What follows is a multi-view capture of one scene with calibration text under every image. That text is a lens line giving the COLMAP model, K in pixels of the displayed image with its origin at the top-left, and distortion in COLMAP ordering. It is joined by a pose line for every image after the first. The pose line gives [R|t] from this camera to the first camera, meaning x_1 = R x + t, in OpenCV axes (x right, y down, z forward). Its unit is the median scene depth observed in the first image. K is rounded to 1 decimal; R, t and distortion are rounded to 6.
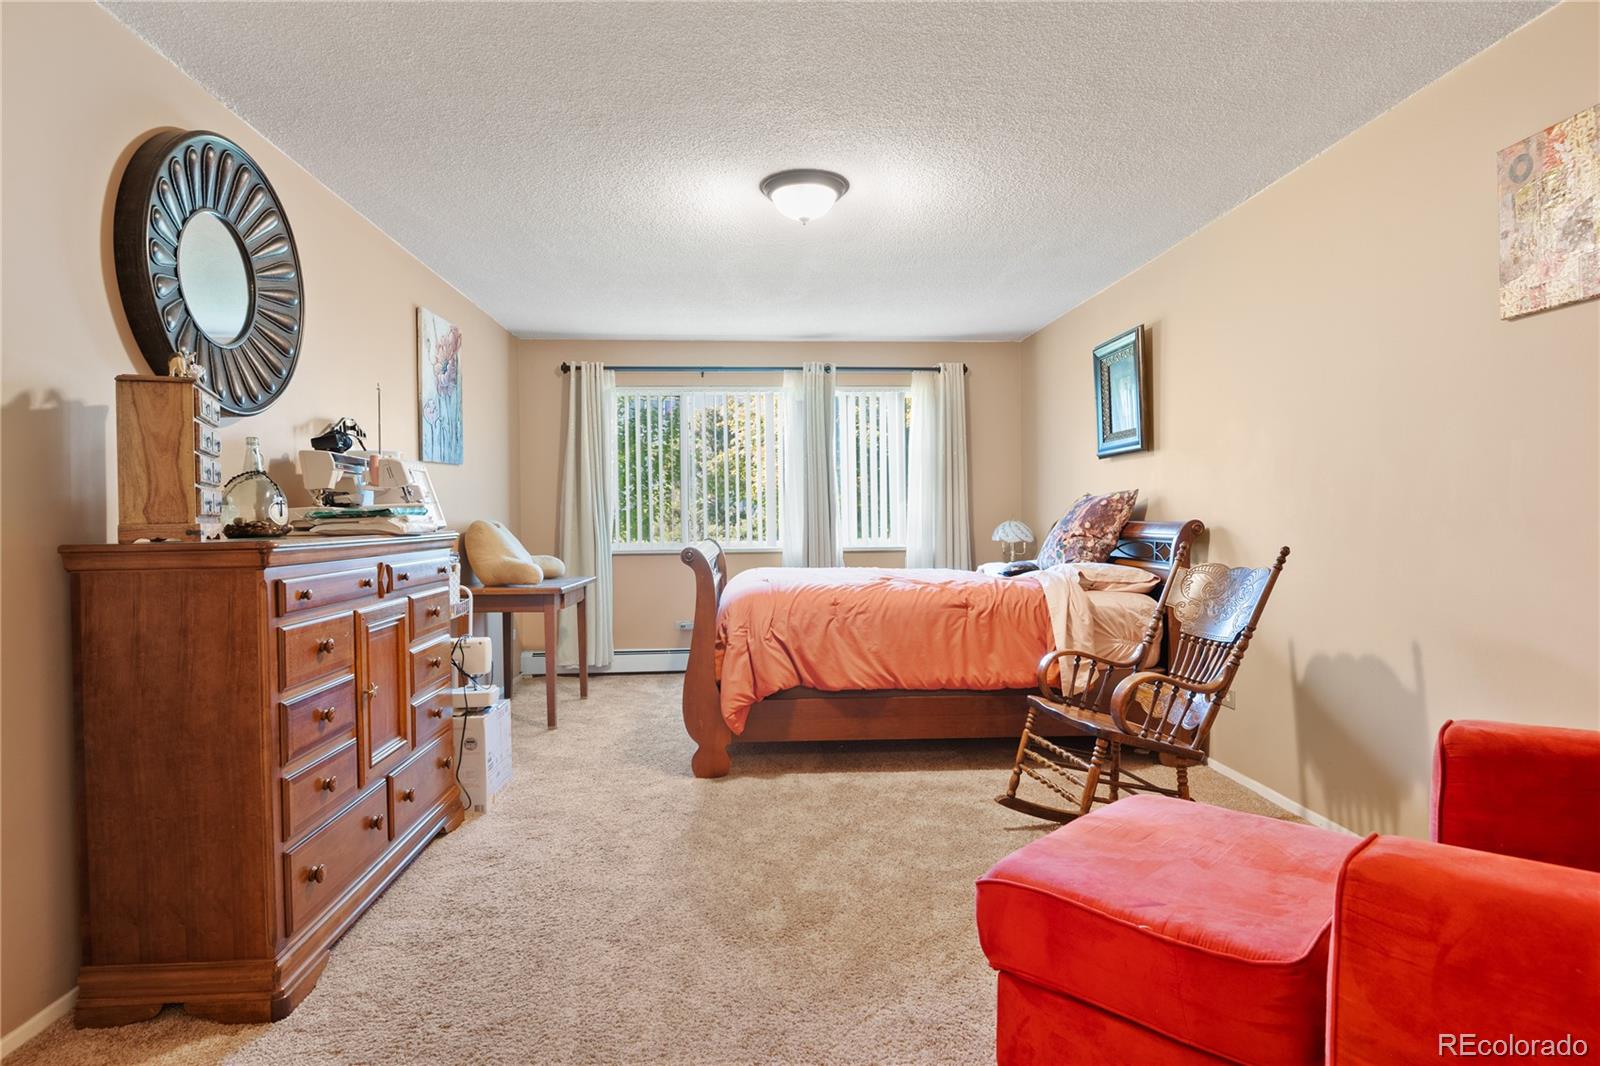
lens RADIAL K [[878.6, 0, 798.5], [0, 878.6, 489.9], [0, 0, 1]] dist [0.005694, -0.020199]
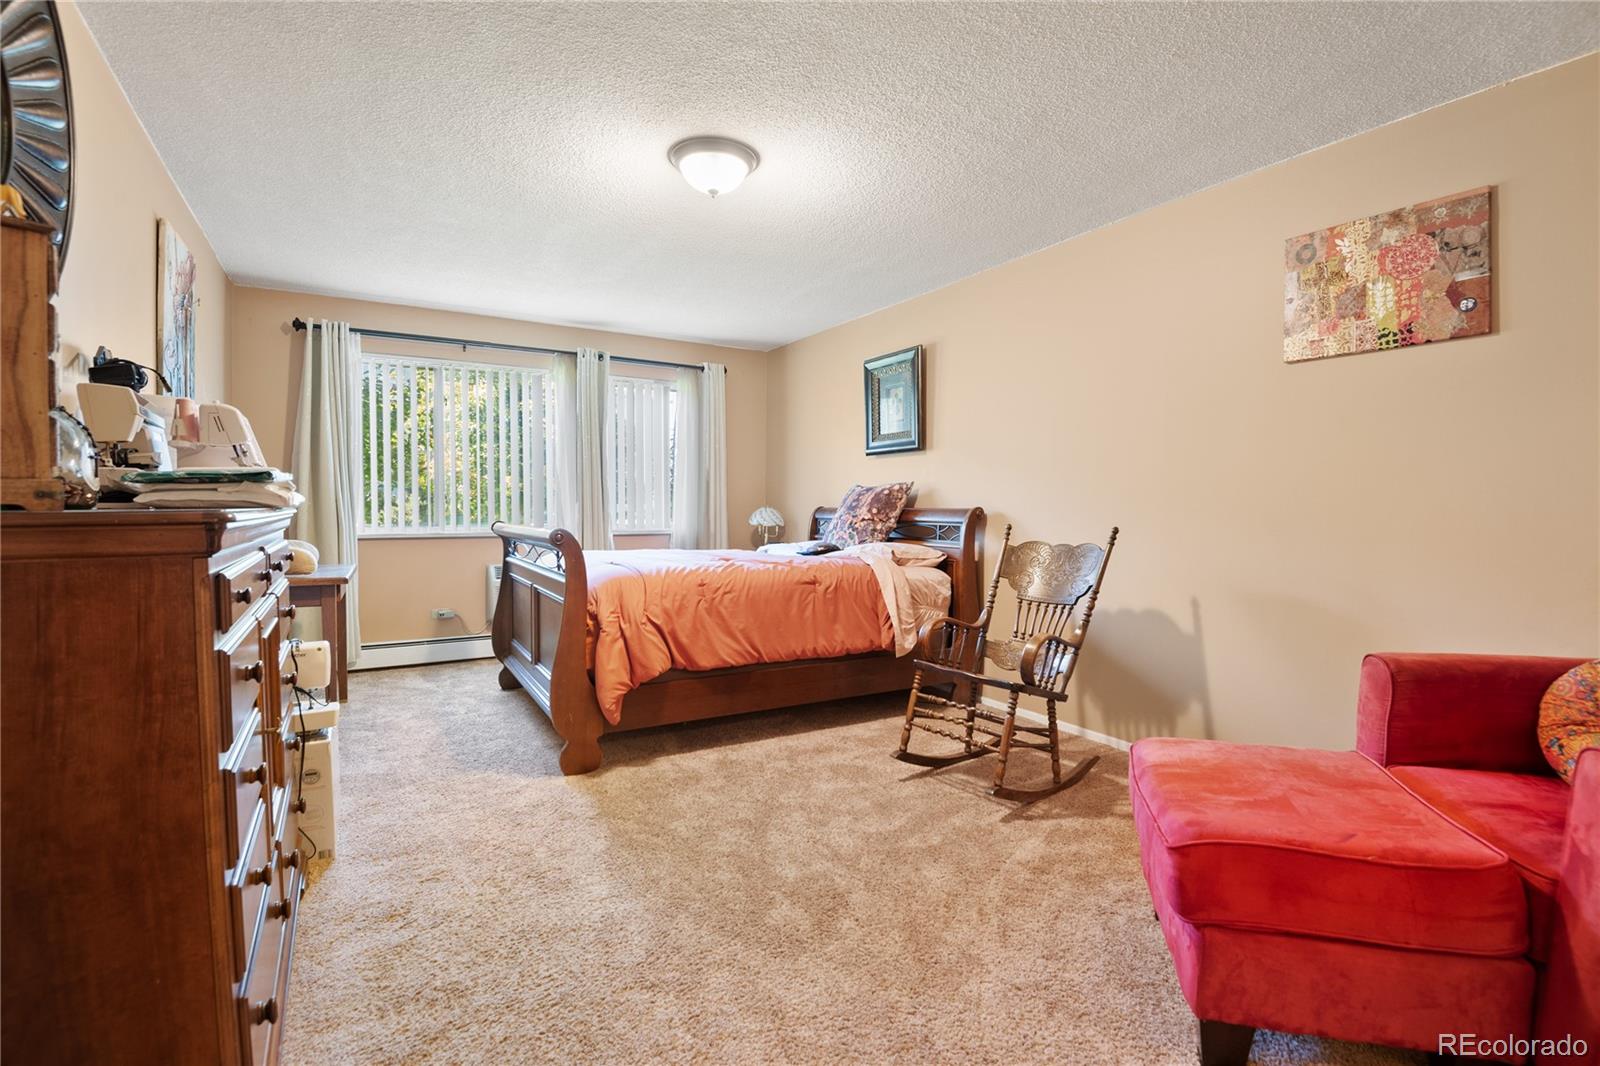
lens RADIAL K [[742.9, 0, 802.4], [0, 742.9, 507.6], [0, 0, 1]] dist [-0.001586, -0.021542]
pose [[0.887108, 0.013300, 0.461370, -0.258952], [-0.027330, 0.999345, 0.023740, 0.017754], [-0.460751, -0.033669, 0.886890, 0.195295]]
